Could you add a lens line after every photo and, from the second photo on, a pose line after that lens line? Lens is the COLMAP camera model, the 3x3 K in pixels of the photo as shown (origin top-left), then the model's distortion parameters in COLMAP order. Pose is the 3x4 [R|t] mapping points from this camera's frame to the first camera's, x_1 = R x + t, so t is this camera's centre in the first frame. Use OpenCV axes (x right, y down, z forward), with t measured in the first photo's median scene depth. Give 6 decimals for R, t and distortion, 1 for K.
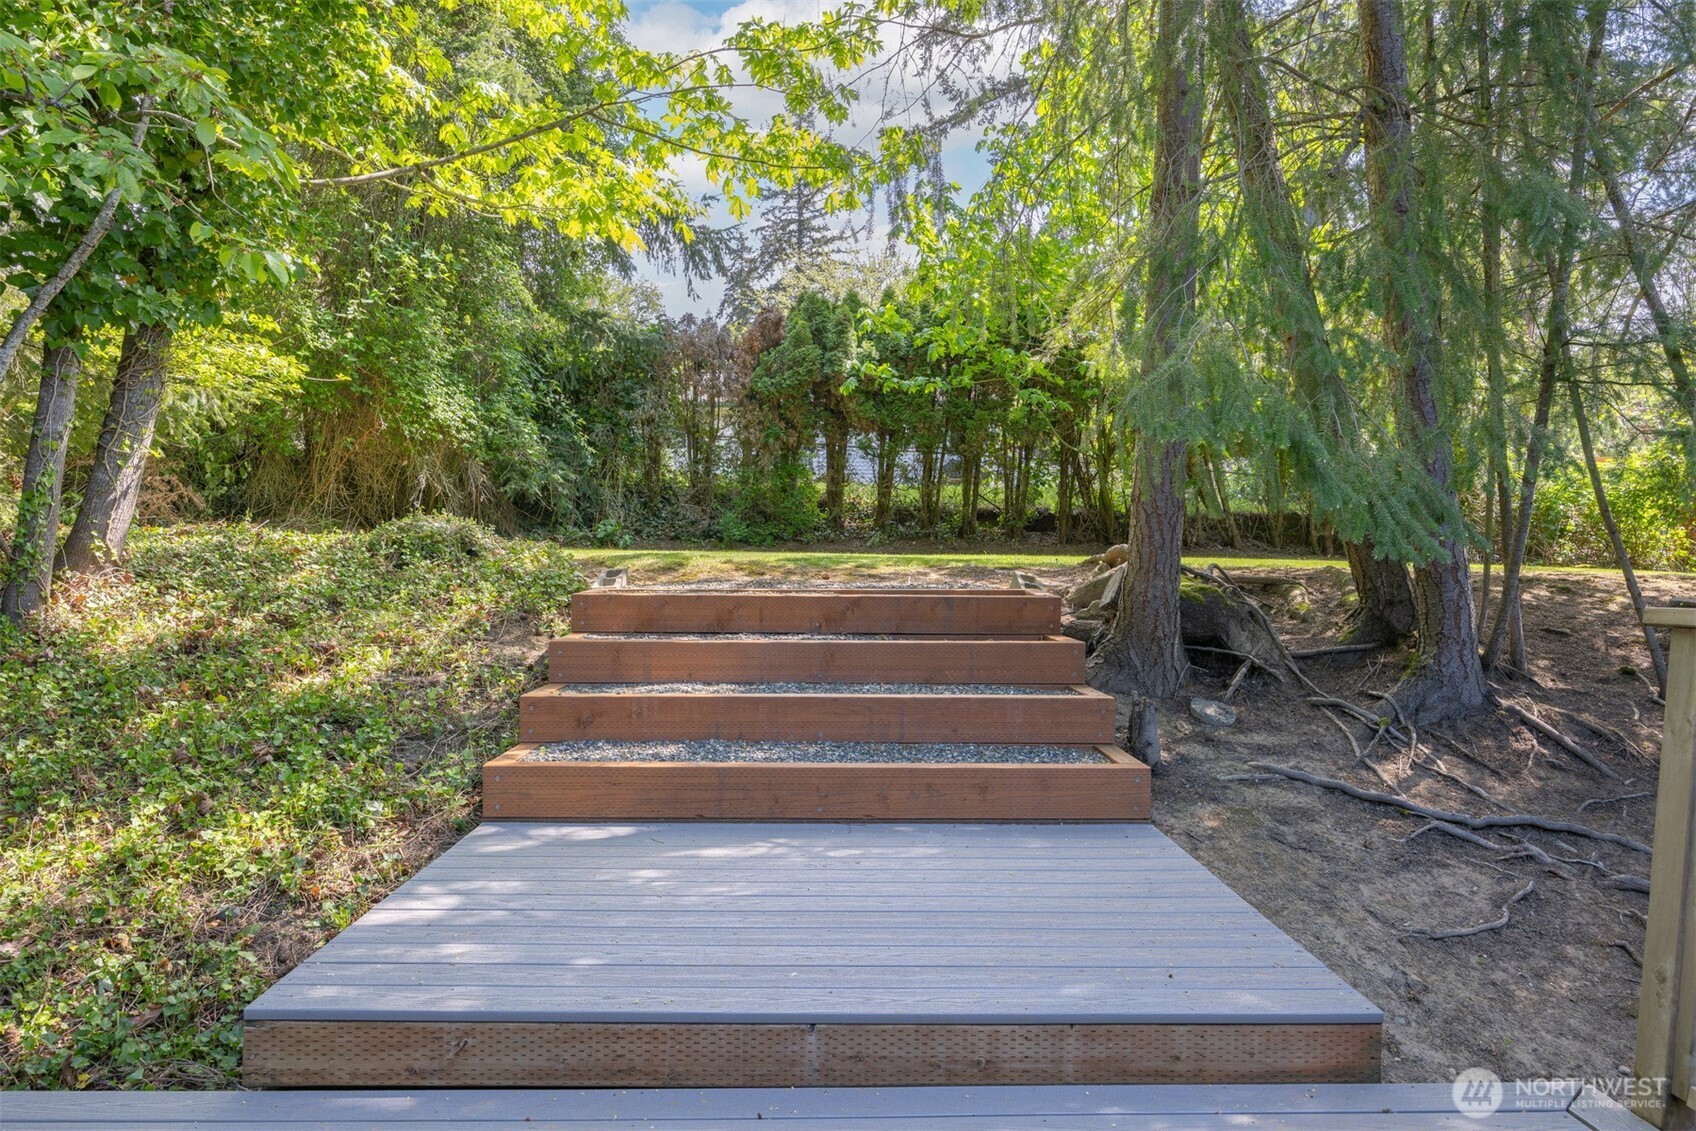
lens RADIAL K [[1122.5, 0, 847.8], [0, 1122.5, 562.5], [0, 0, 1]] dist [0.000704, 0.003197]
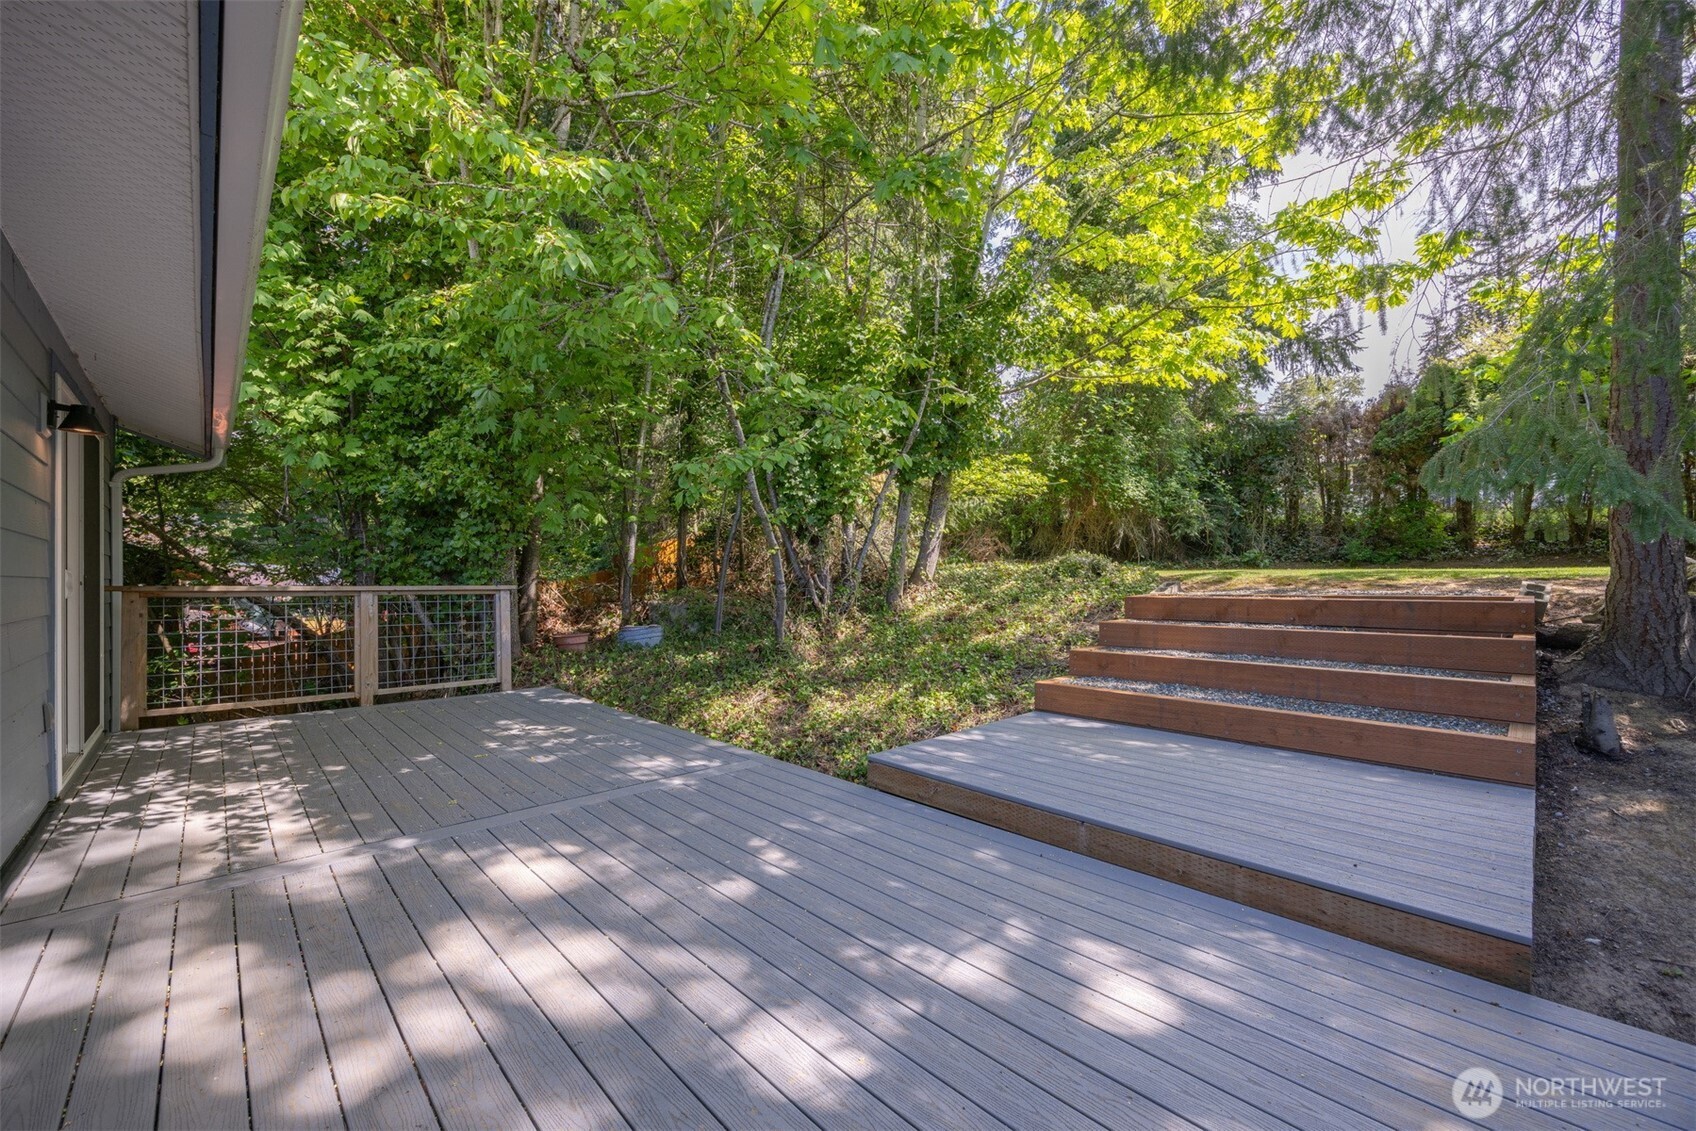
lens RADIAL K [[655.8, 0, 844.9], [0, 655.8, 578.8], [0, 0, 1]] dist [0.003869, 0.000265]
pose [[0.675720, -0.010949, -0.737077, 0.197010], [0.010214, 0.999933, -0.005490, 0.001541], [0.737088, -0.003819, 0.675786, -0.015616]]
